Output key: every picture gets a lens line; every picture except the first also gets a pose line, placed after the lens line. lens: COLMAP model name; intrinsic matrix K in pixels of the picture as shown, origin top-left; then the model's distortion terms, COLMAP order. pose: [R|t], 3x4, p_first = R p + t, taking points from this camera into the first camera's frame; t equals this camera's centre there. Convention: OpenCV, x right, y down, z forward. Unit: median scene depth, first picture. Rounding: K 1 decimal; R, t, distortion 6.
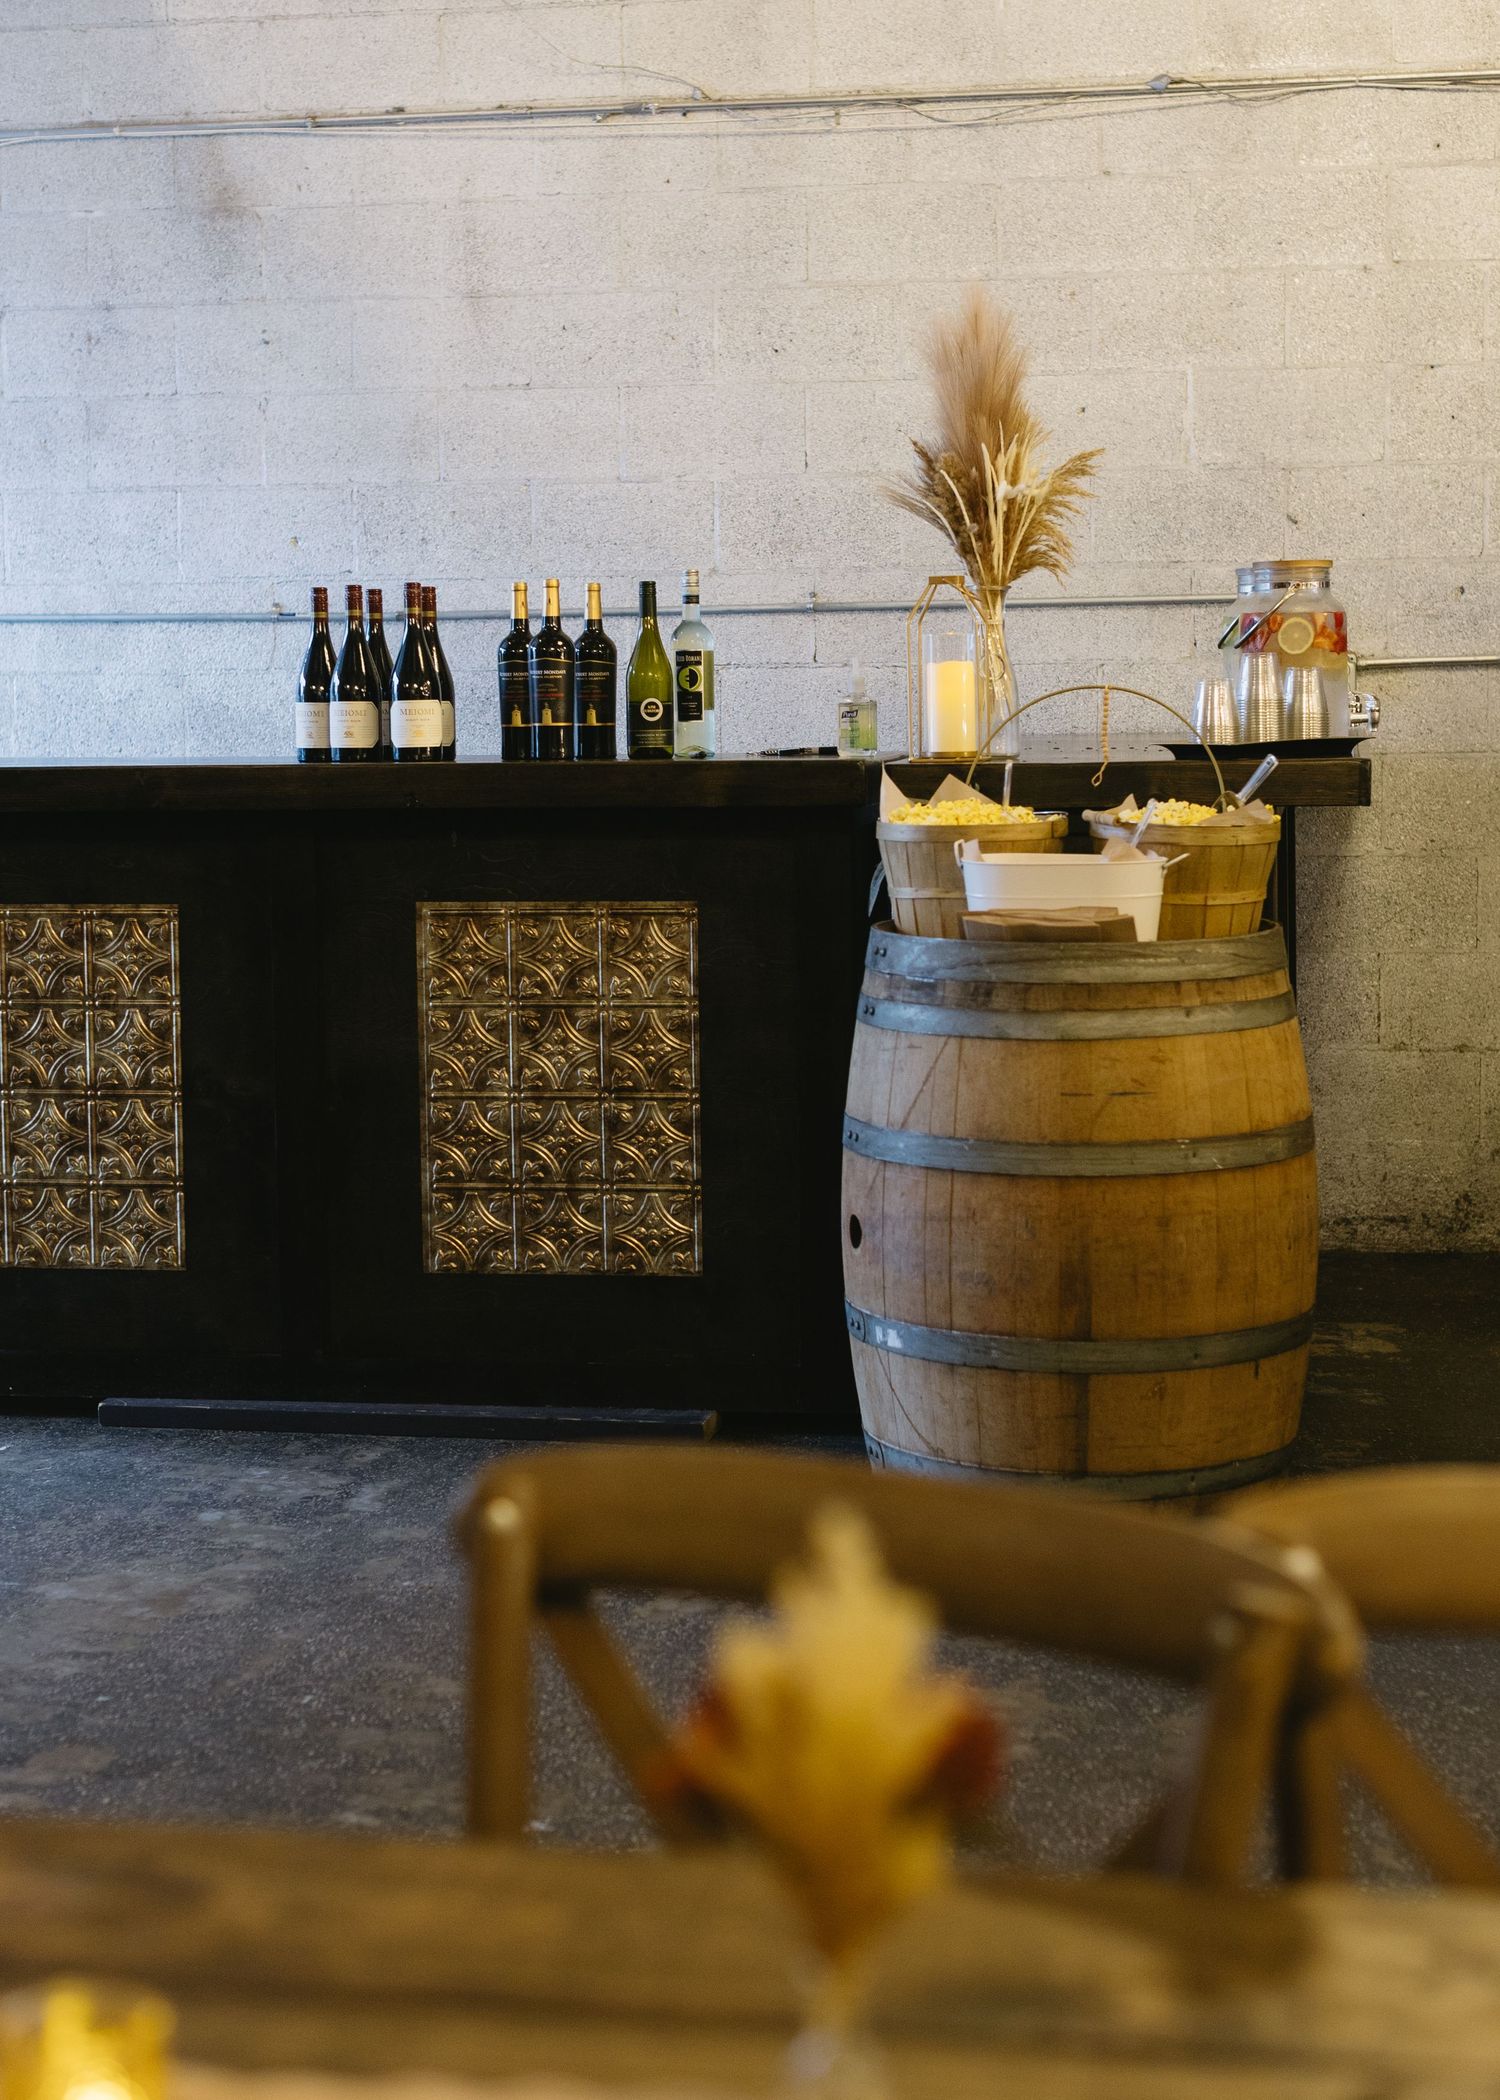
lens RADIAL K [[3387.4, 0, 750.5], [0, 3387.4, 949.1], [0, 0, 1]] dist [0.033035, -0.042491]
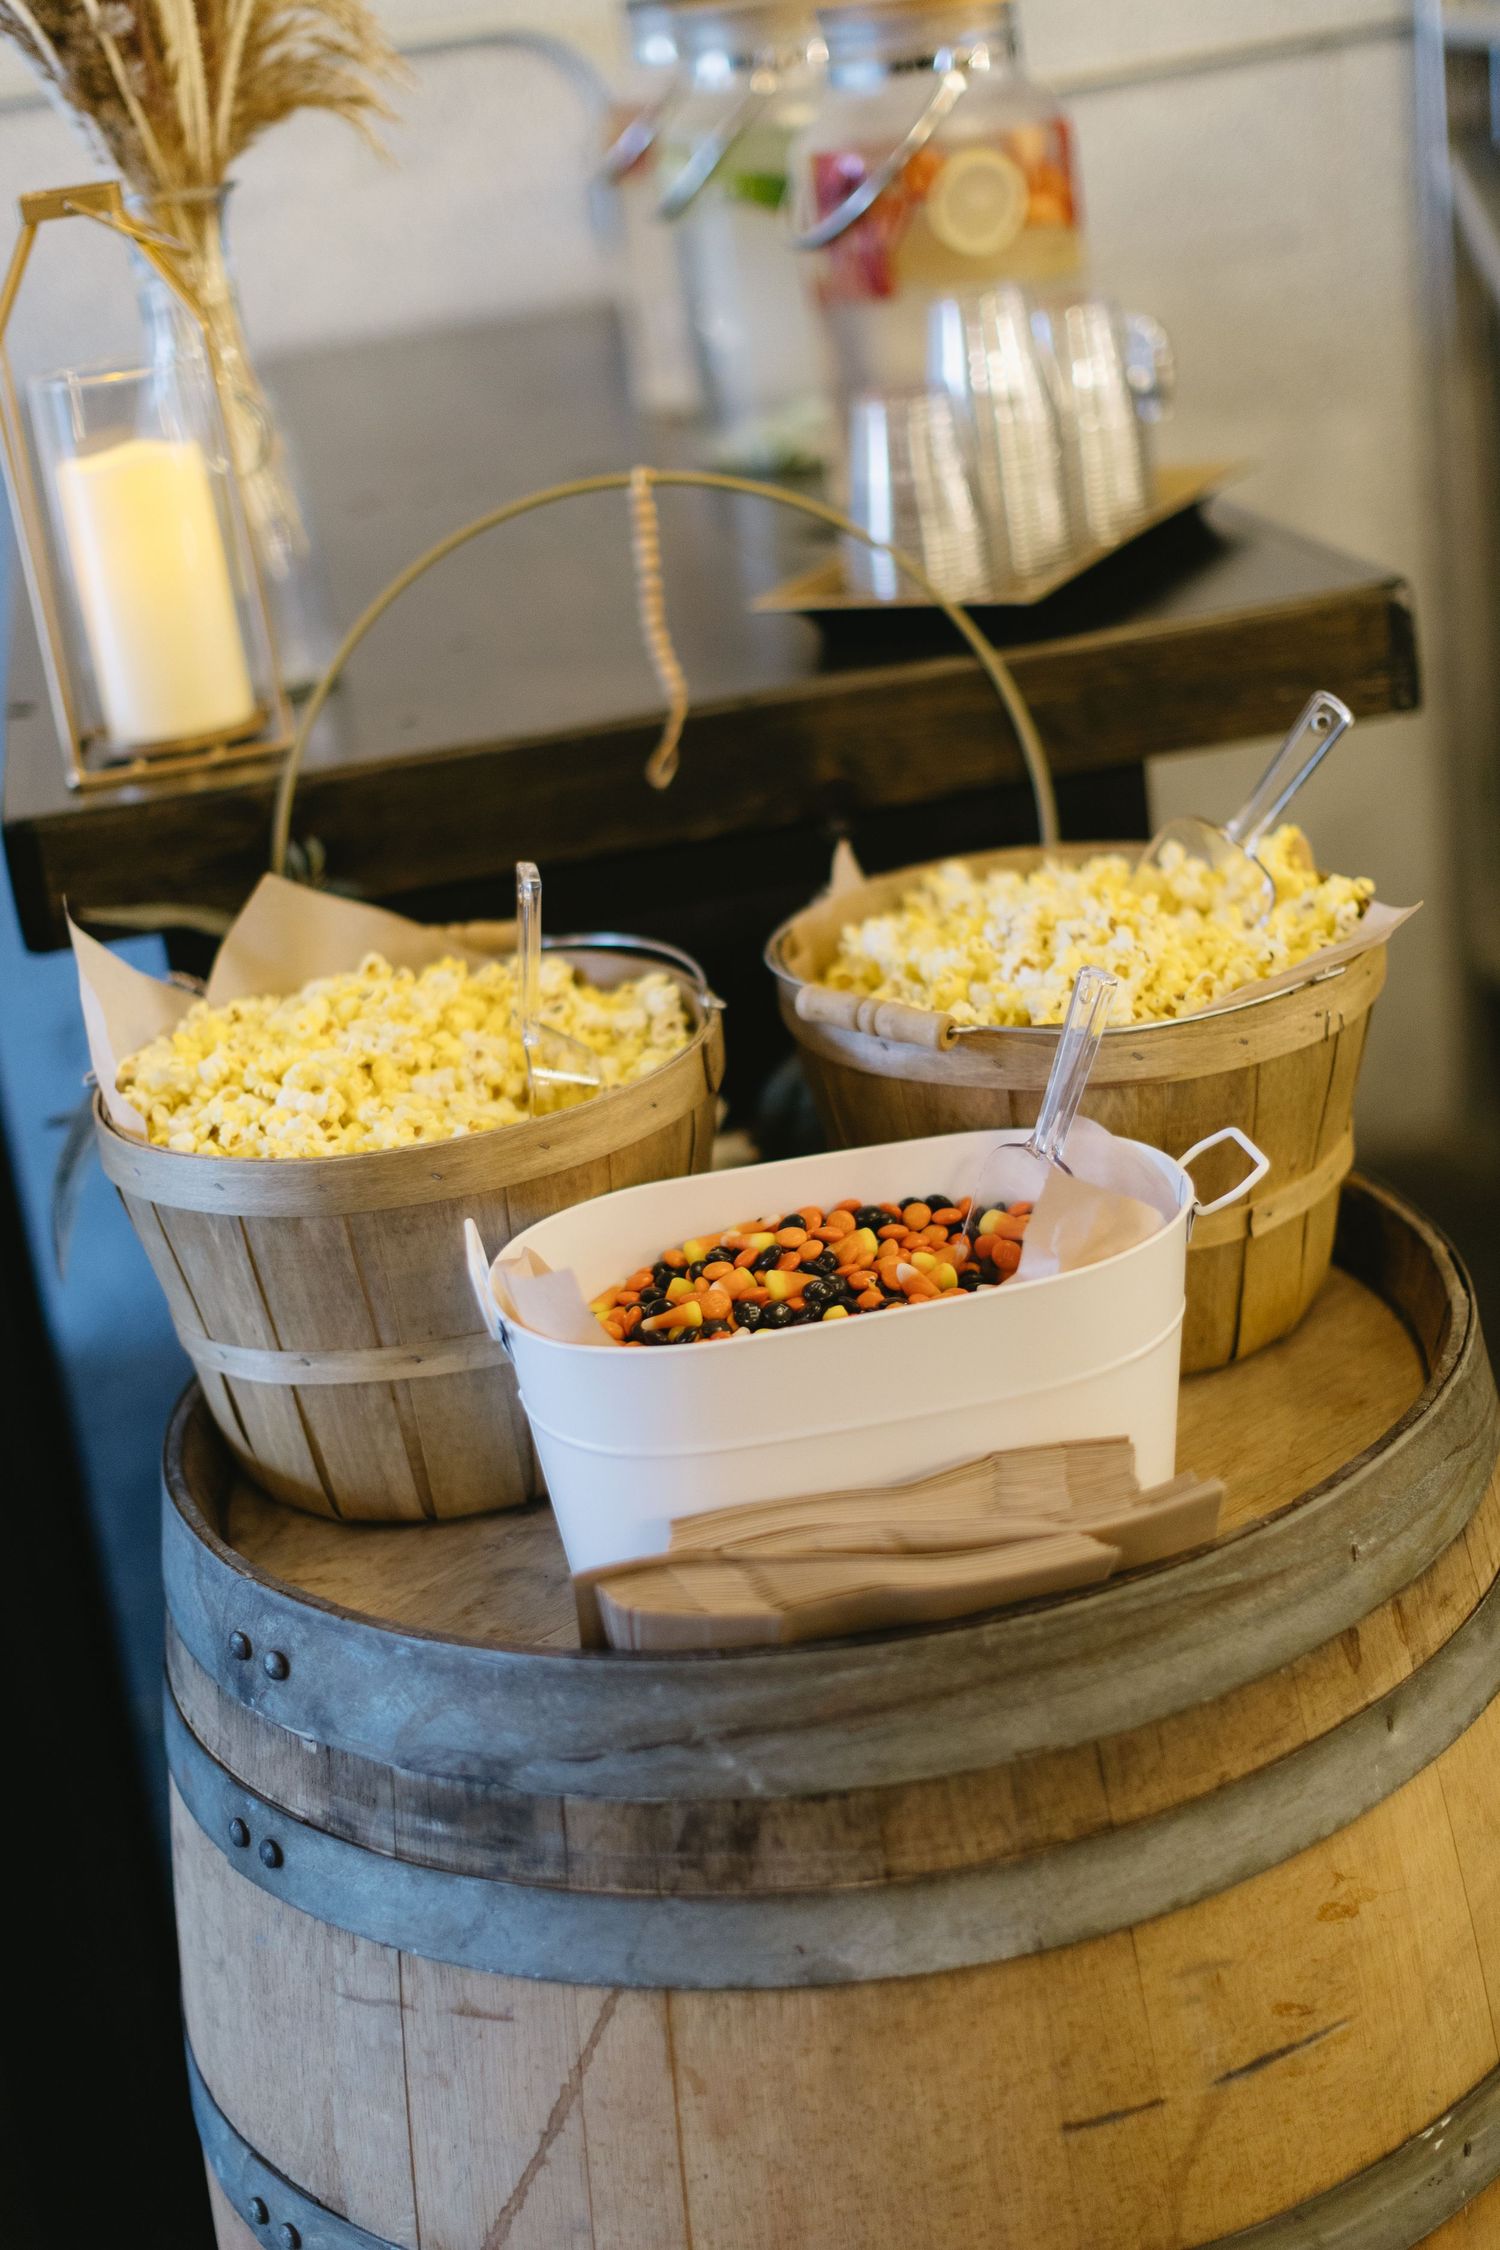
lens RADIAL K [[3374.8, 0, 694.9], [0, 3374.8, 1125.0], [0, 0, 1]] dist [0.048484, 0.043383]
pose [[0.928177, -0.225876, 0.295748, -0.002131], [0.146935, 0.952597, 0.266401, -0.116413], [-0.341902, -0.203812, 0.917368, 0.757610]]
